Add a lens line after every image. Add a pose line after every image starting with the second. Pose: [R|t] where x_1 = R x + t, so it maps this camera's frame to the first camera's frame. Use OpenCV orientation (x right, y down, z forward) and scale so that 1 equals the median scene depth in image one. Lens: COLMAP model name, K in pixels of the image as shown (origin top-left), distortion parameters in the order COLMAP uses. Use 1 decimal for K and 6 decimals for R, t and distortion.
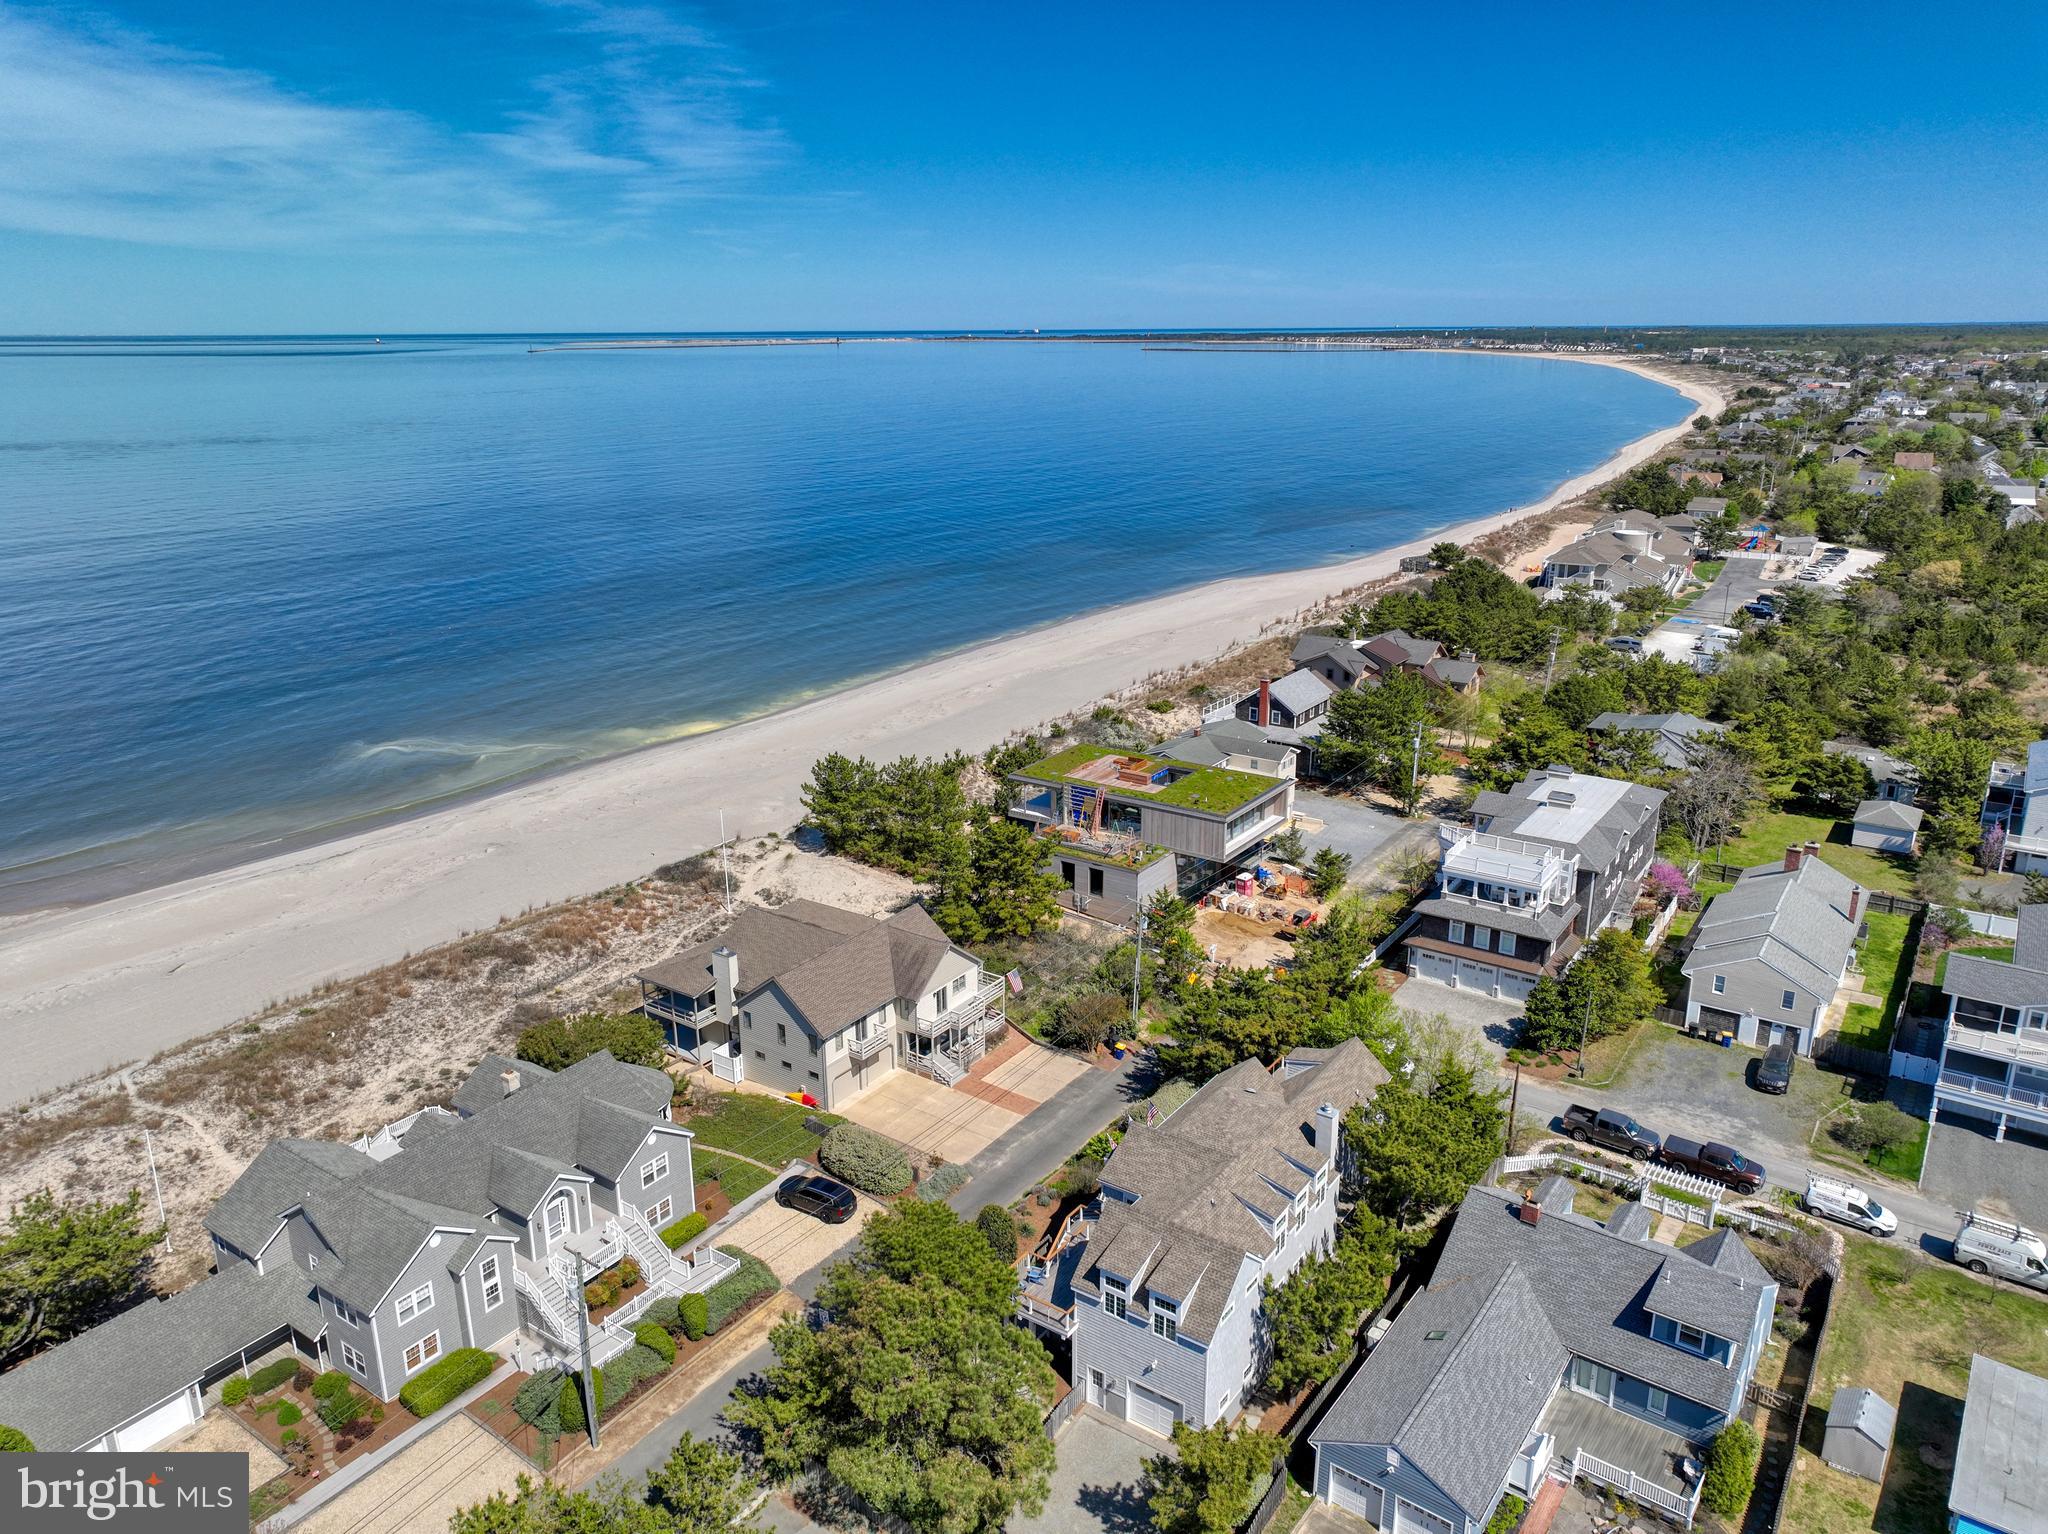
lens RADIAL K [[1441.1, 0, 1021.7], [0, 1441.1, 777.1], [0, 0, 1]] dist [-0.000945, 0.013587]
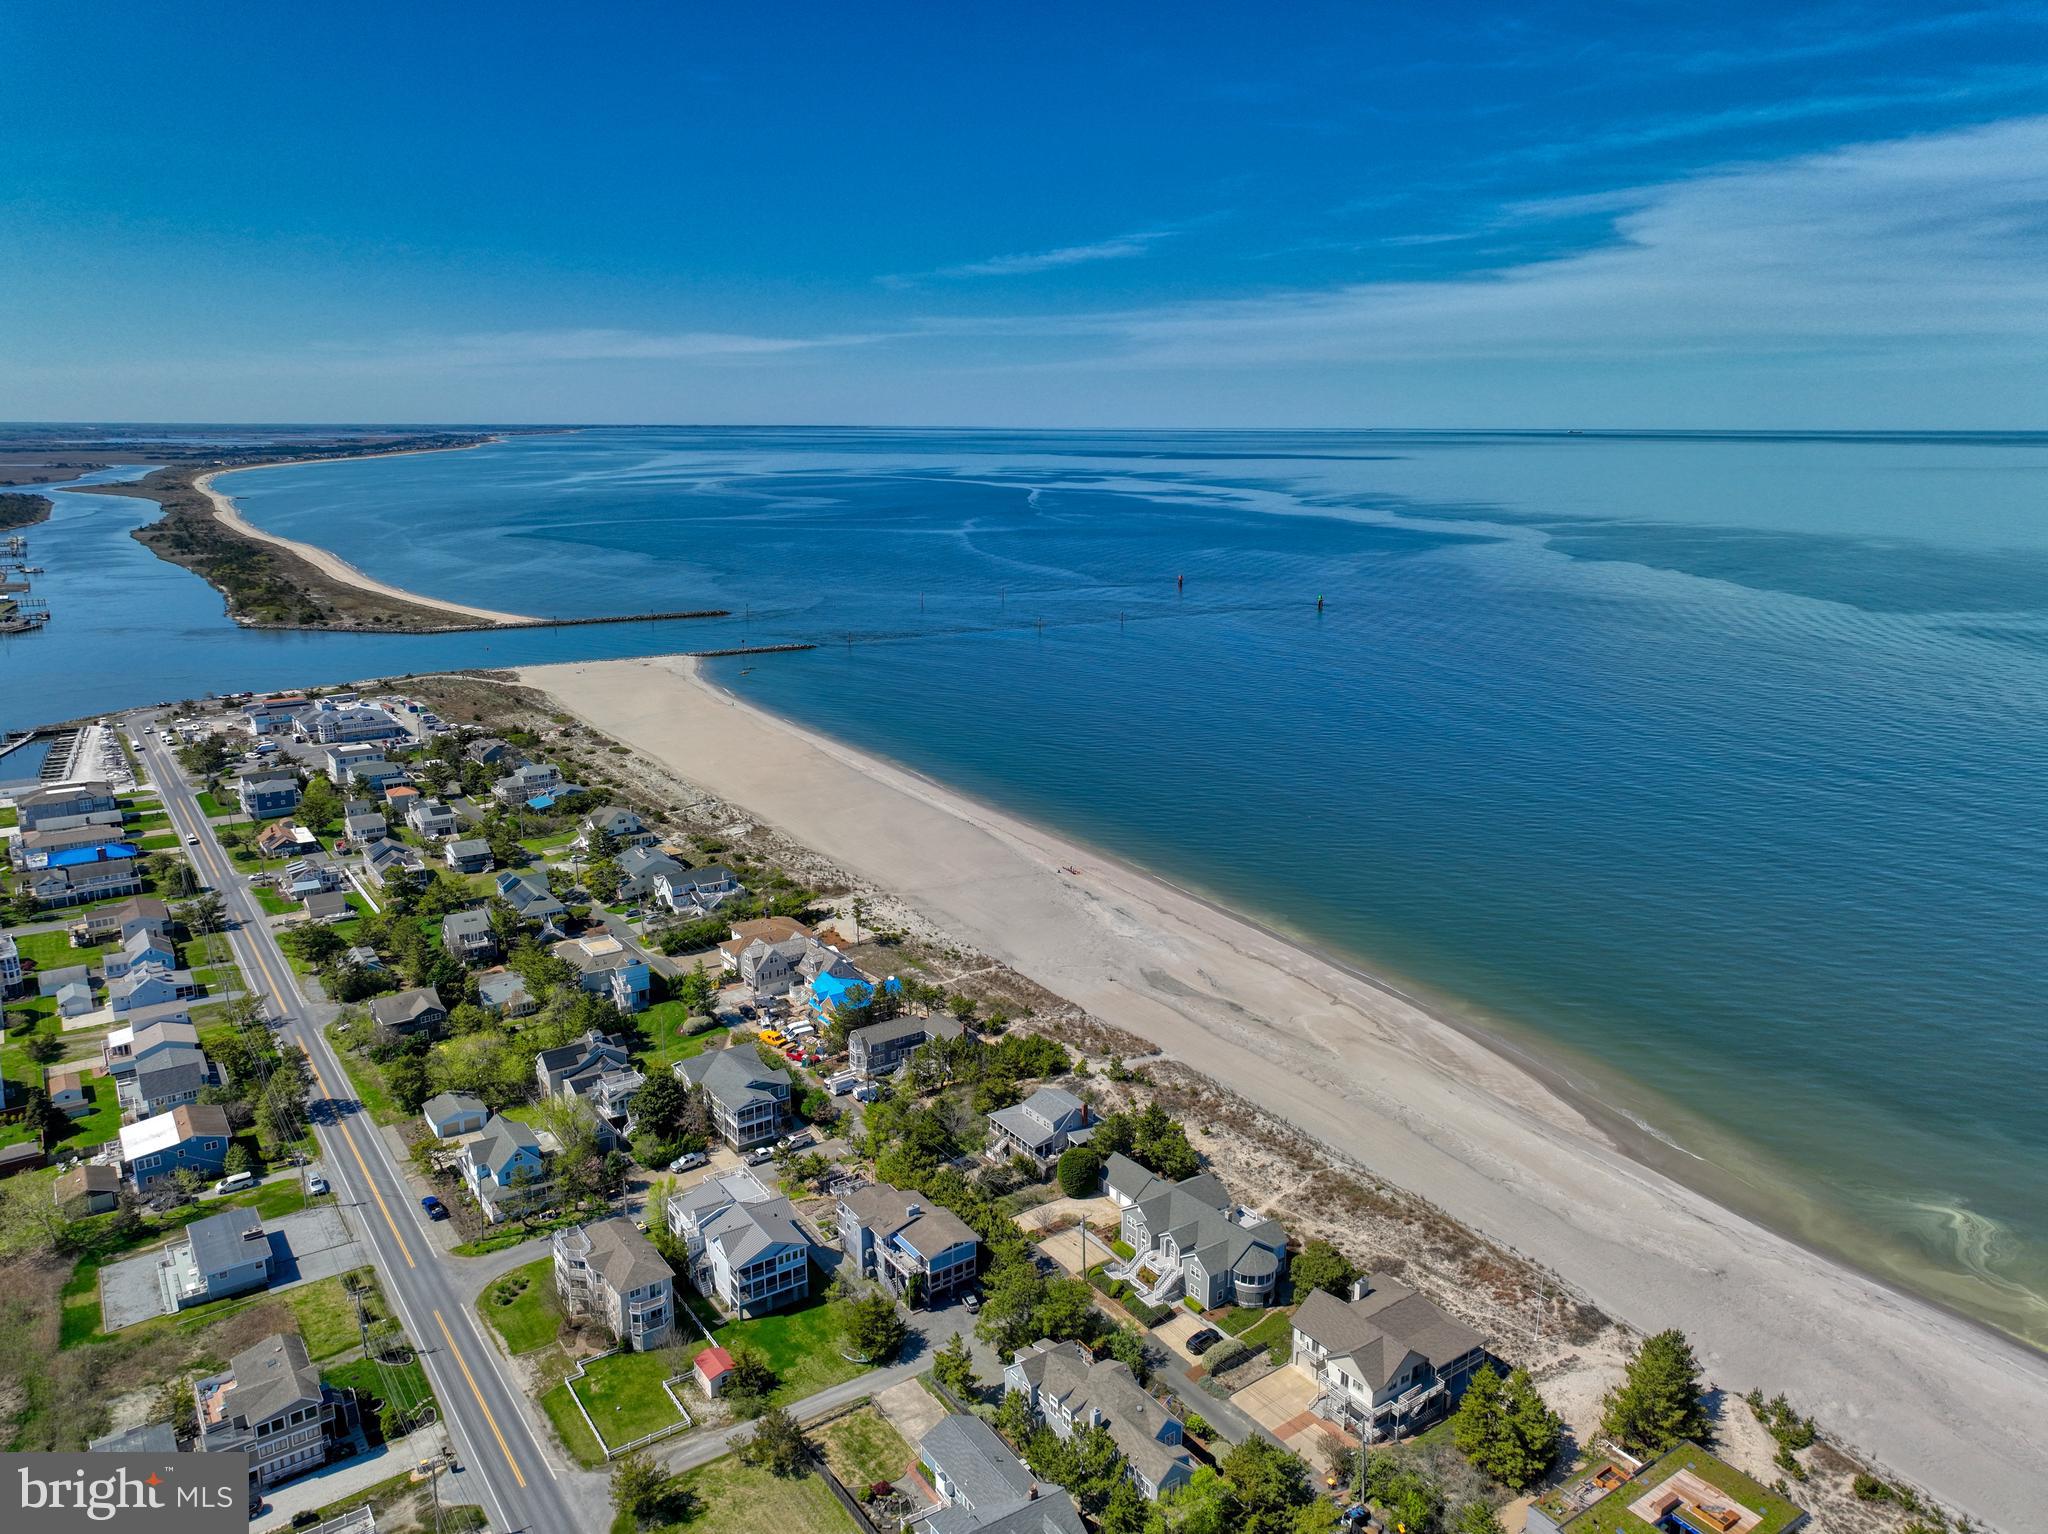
lens RADIAL K [[1441.1, 0, 1026.5], [0, 1441.1, 763.6], [0, 0, 1]] dist [-0.000945, 0.013587]
pose [[-0.346139, 0.224811, -0.910850, 1.474872], [-0.278940, 0.902301, 0.328703, -0.963633], [0.895757, 0.367850, -0.249613, 0.840069]]
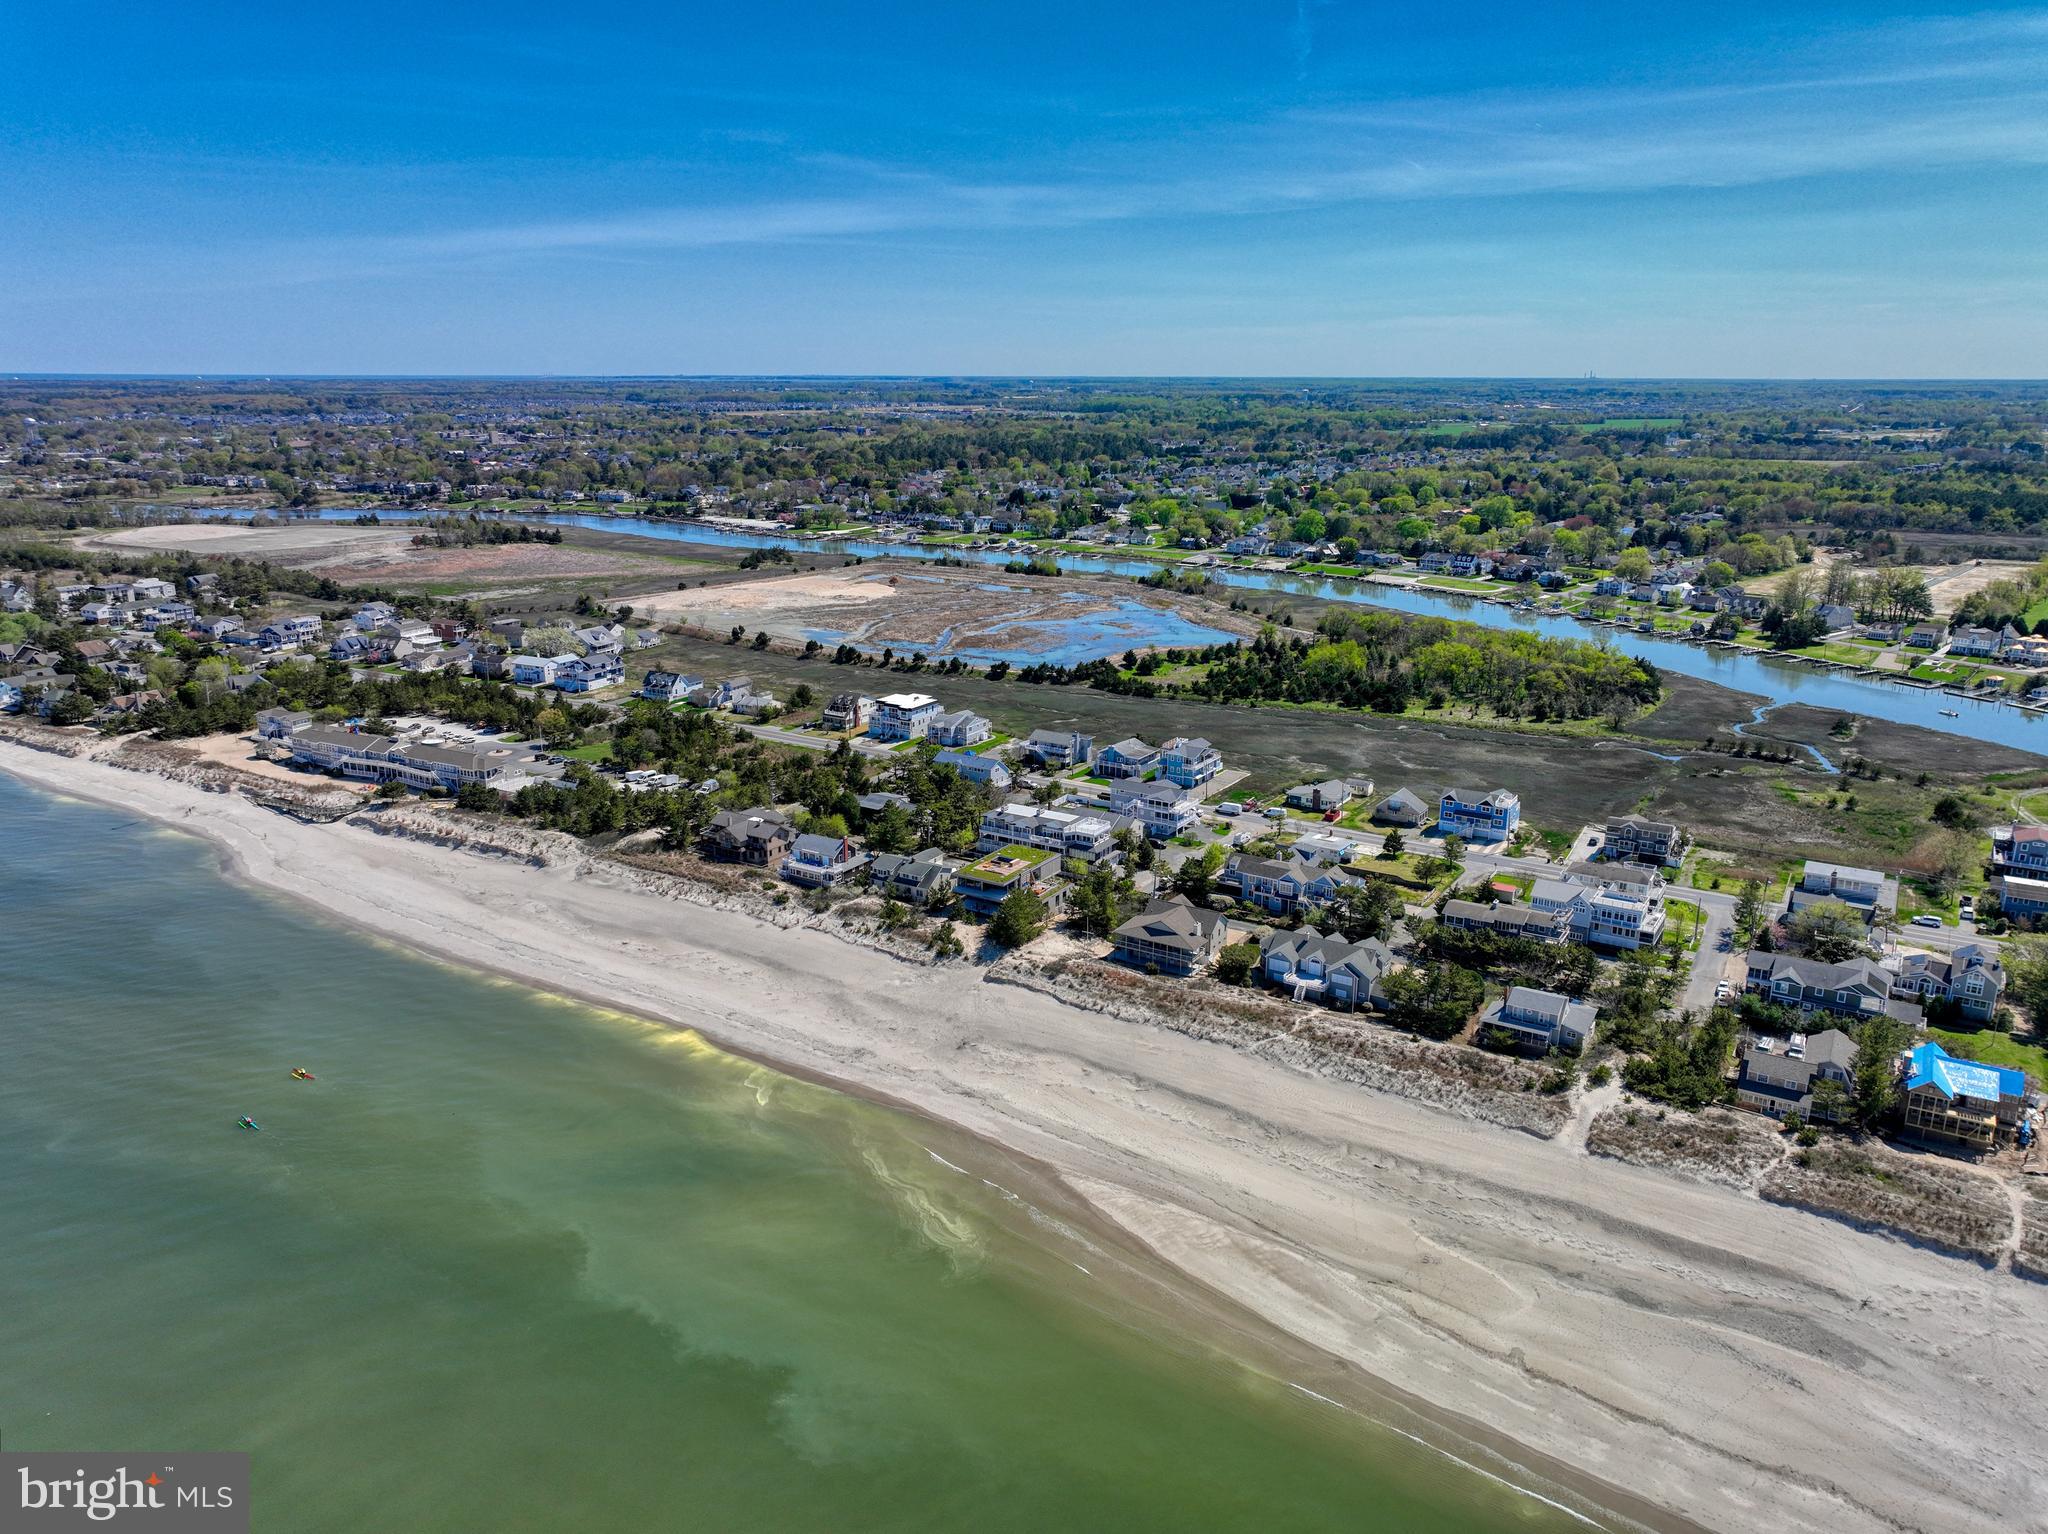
lens RADIAL K [[1441.1, 0, 1031.8], [0, 1441.1, 750.6], [0, 0, 1]] dist [-0.000945, 0.013587]
pose [[-0.050831, -0.246308, 0.967858, -2.791528], [0.294219, 0.922409, 0.250194, -0.972180], [-0.954385, 0.297480, 0.025581, 1.141884]]
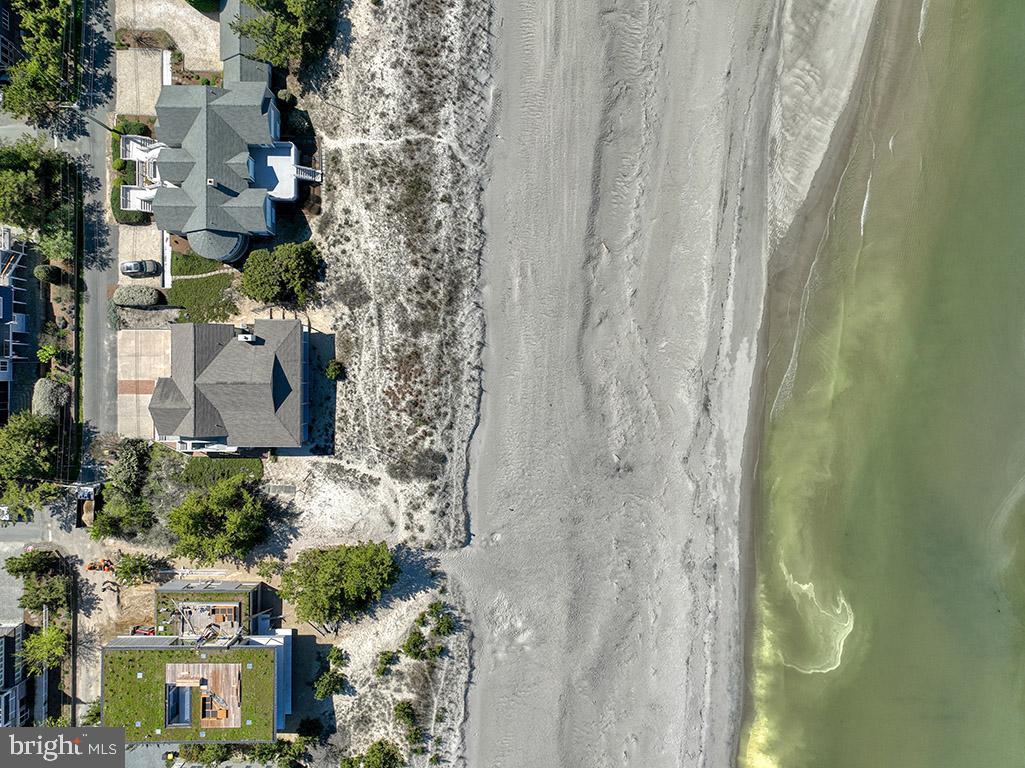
lens RADIAL K [[721.2, 0, 517.6], [0, 721.2, 383.5], [0, 0, 1]] dist [-0.000945, 0.013587]
pose [[-0.825207, 0.564803, -0.005458, -0.471275], [-0.184737, -0.260754, 0.947565, -0.881188], [0.533765, 0.782946, 0.319517, 0.941642]]
